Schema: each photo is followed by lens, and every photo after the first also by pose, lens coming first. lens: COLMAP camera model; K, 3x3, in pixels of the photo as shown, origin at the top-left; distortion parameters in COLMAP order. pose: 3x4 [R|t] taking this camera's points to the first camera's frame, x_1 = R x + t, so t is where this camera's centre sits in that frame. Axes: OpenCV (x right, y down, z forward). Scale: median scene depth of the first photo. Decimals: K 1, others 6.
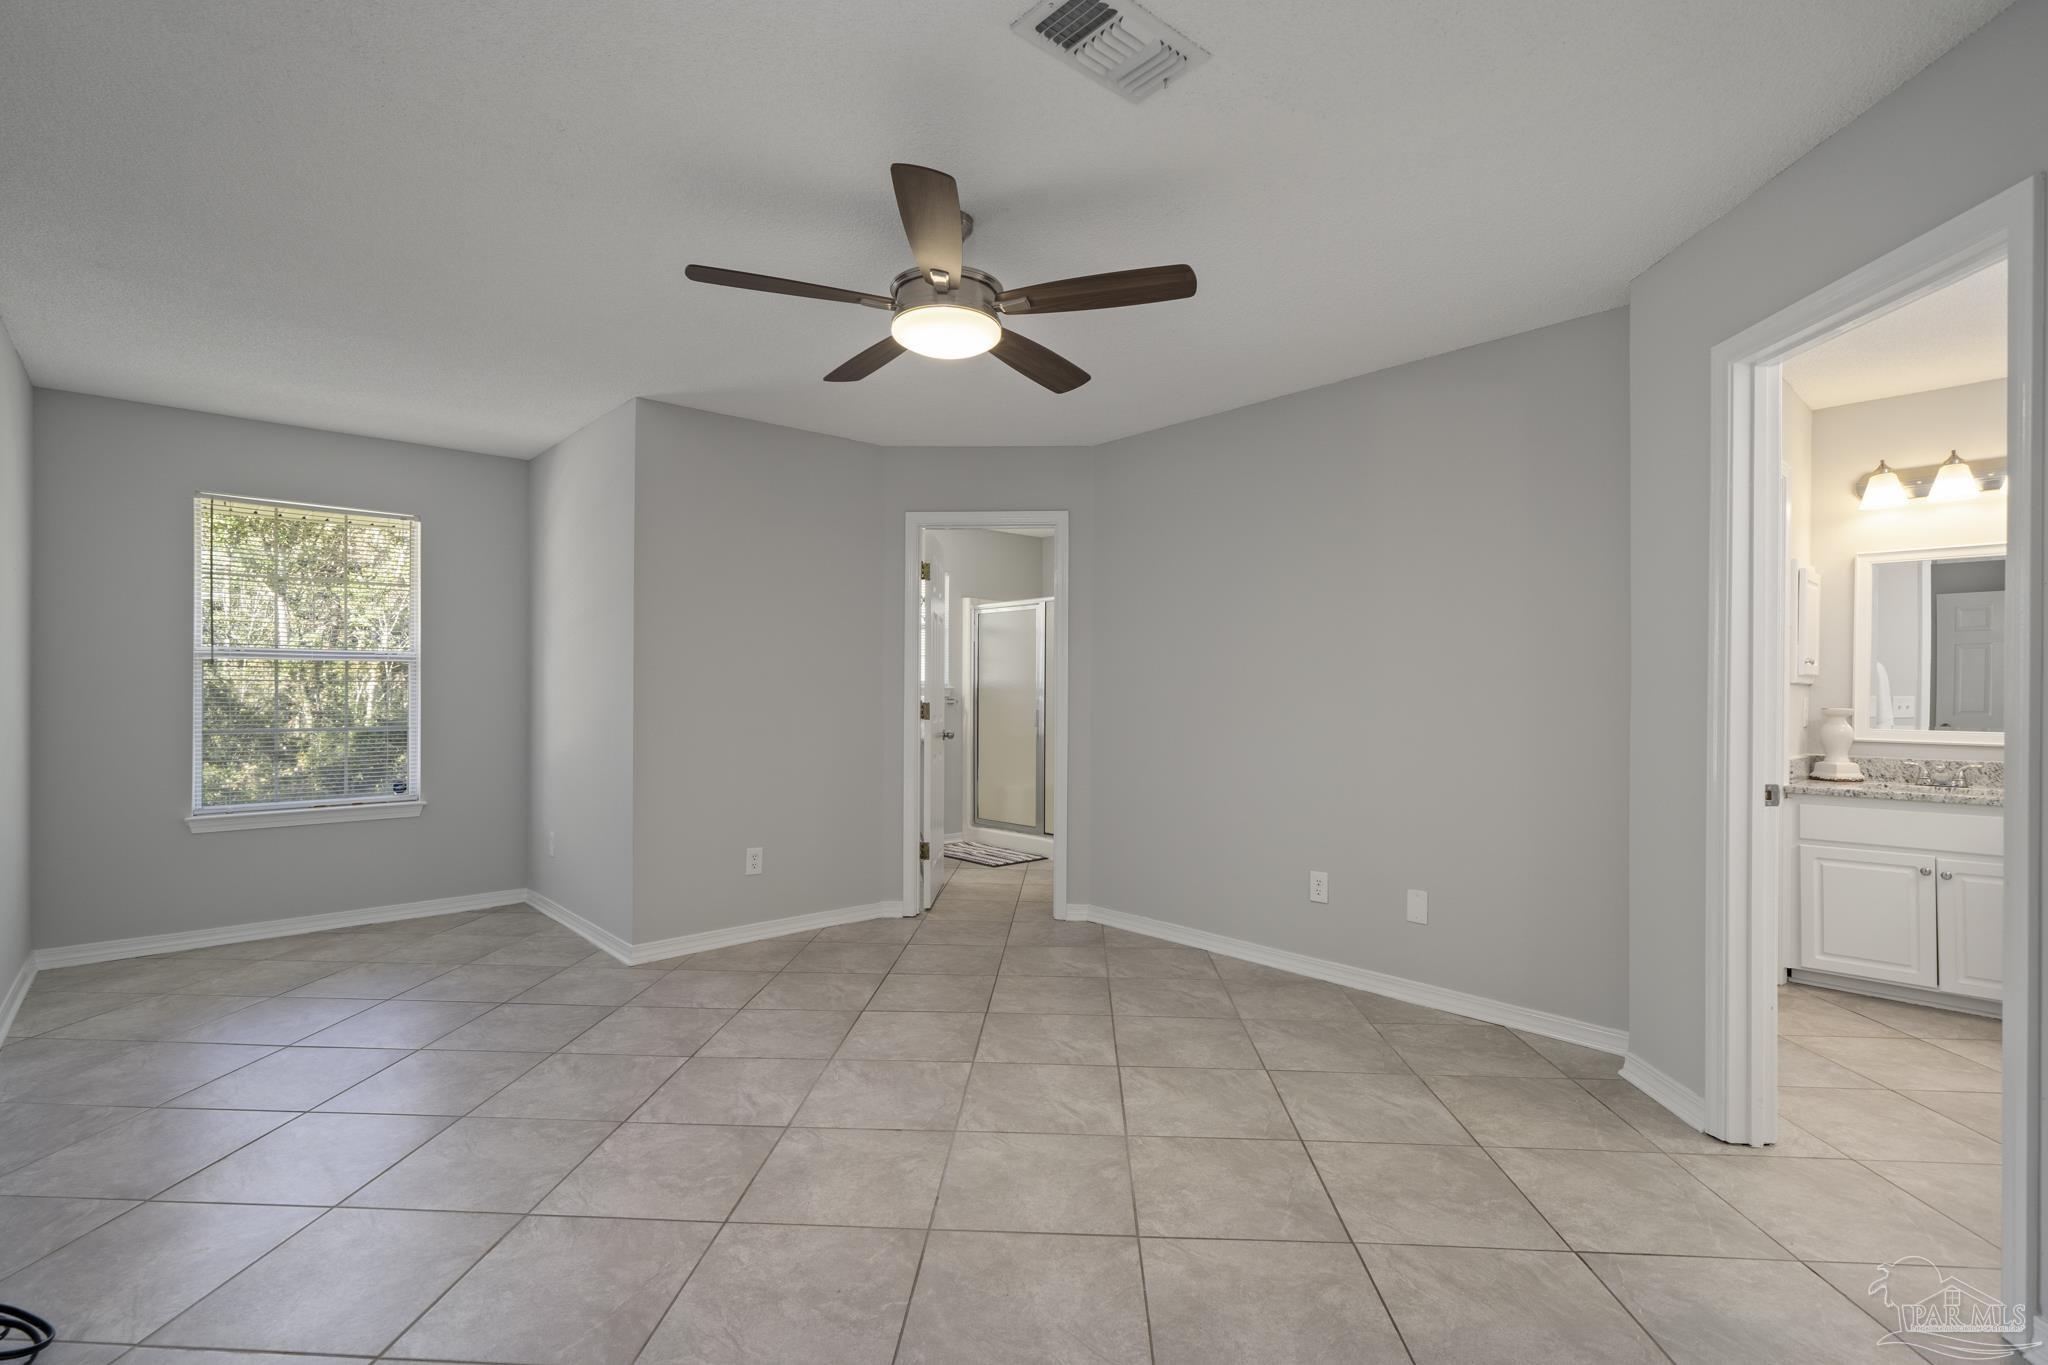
lens RADIAL K [[935.2, 0, 1017.3], [0, 935.2, 694.5], [0, 0, 1]] dist [-0.001508, 0.001358]
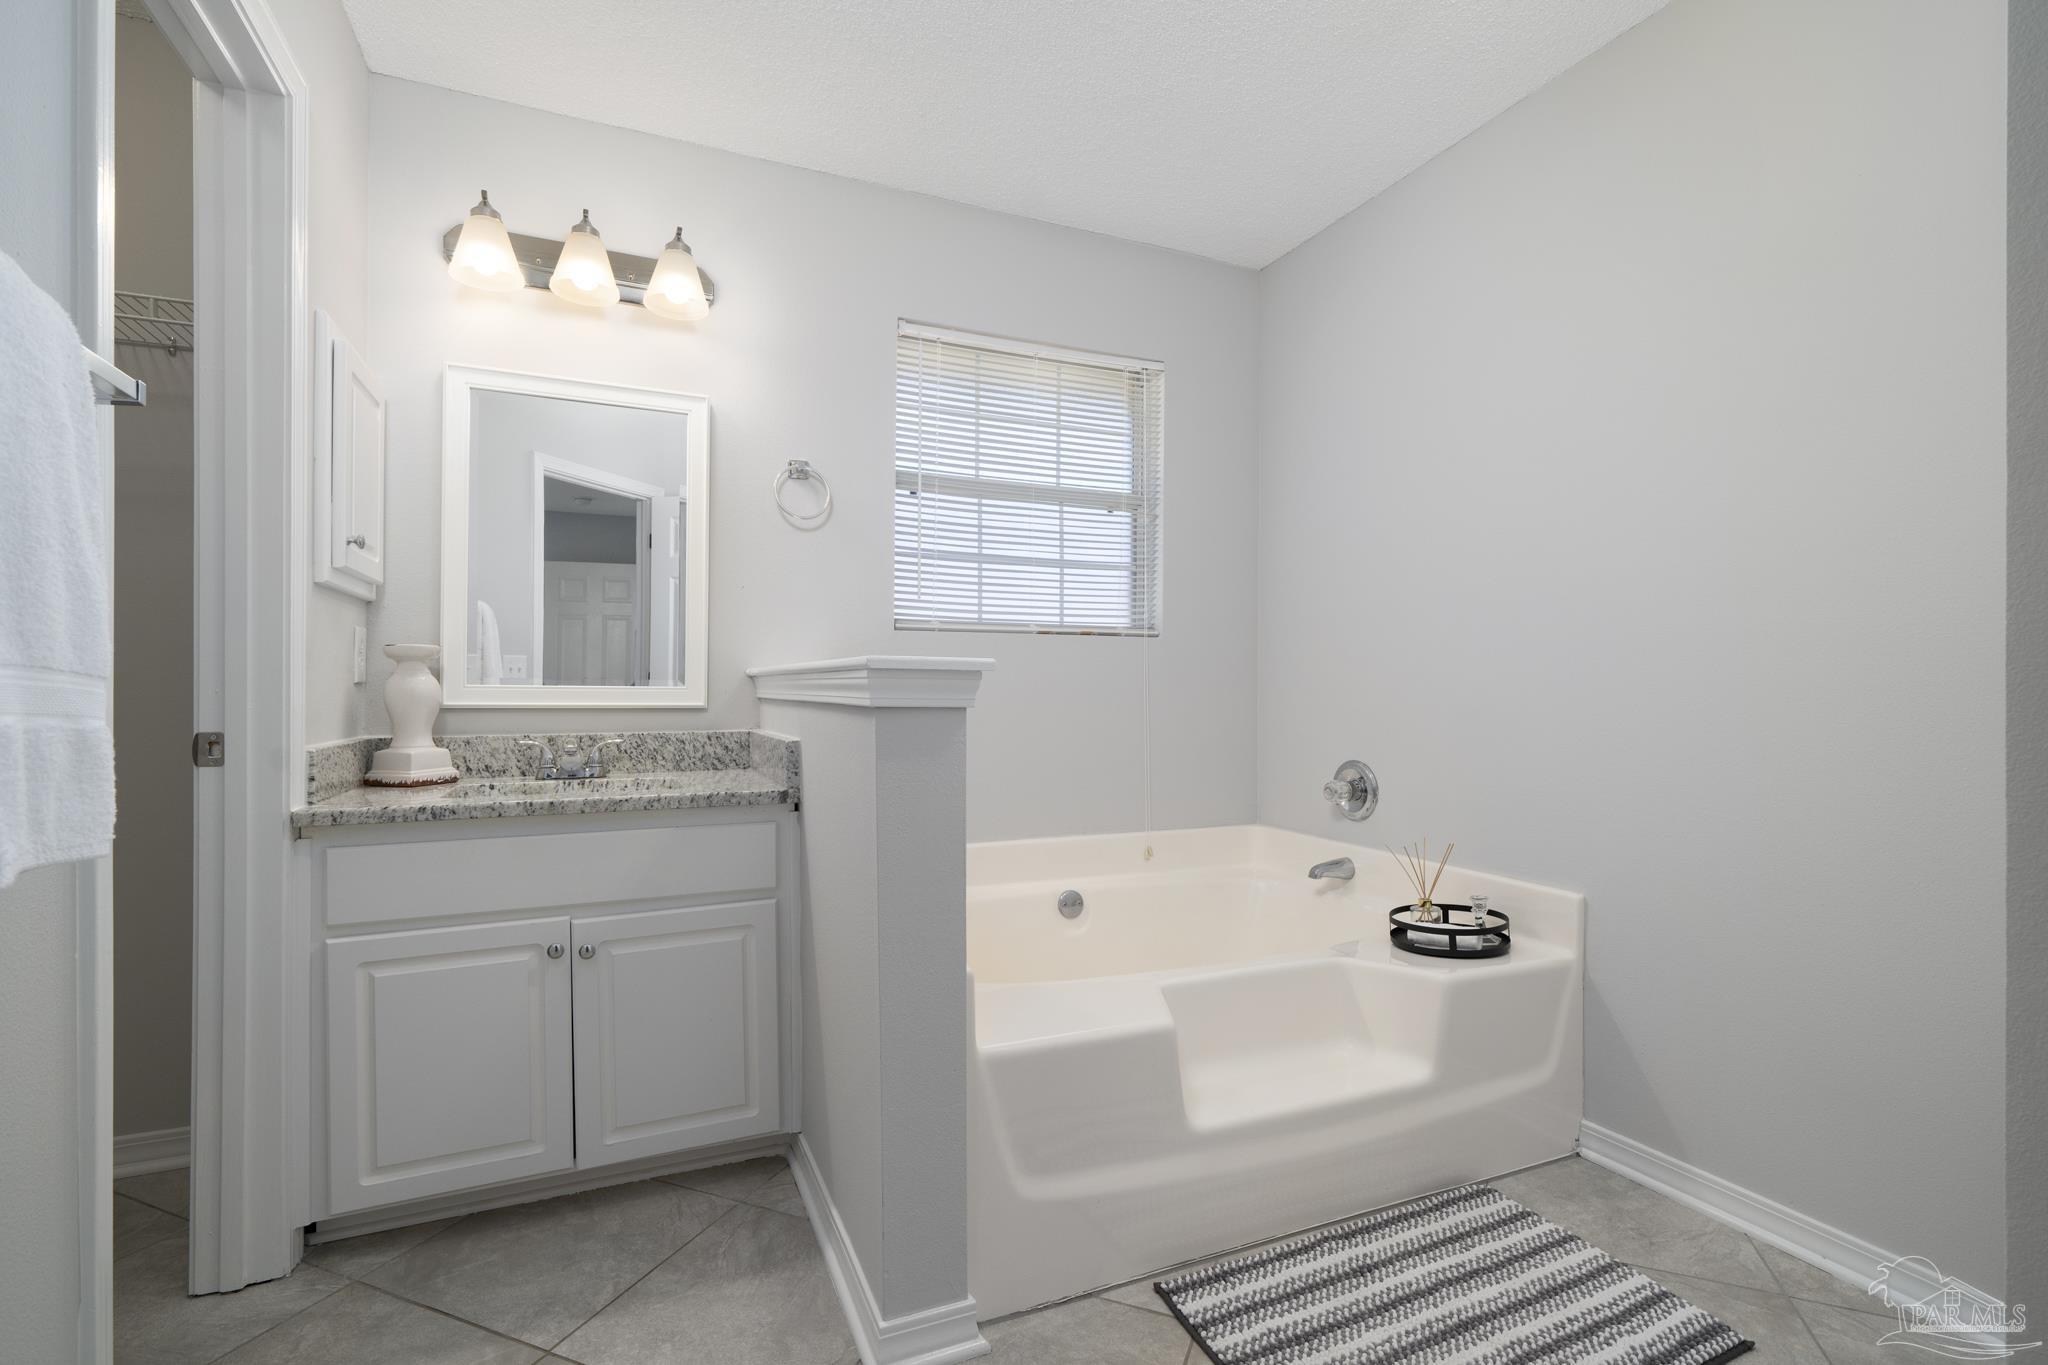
lens RADIAL K [[935.2, 0, 1026.0], [0, 935.2, 696.5], [0, 0, 1]] dist [-0.001508, 0.001358]
pose [[0.305535, -0.010428, 0.952124, 0.498906], [0.000340, 0.999941, 0.010842, 0.038790], [-0.952181, -0.002989, 0.305521, 0.529678]]
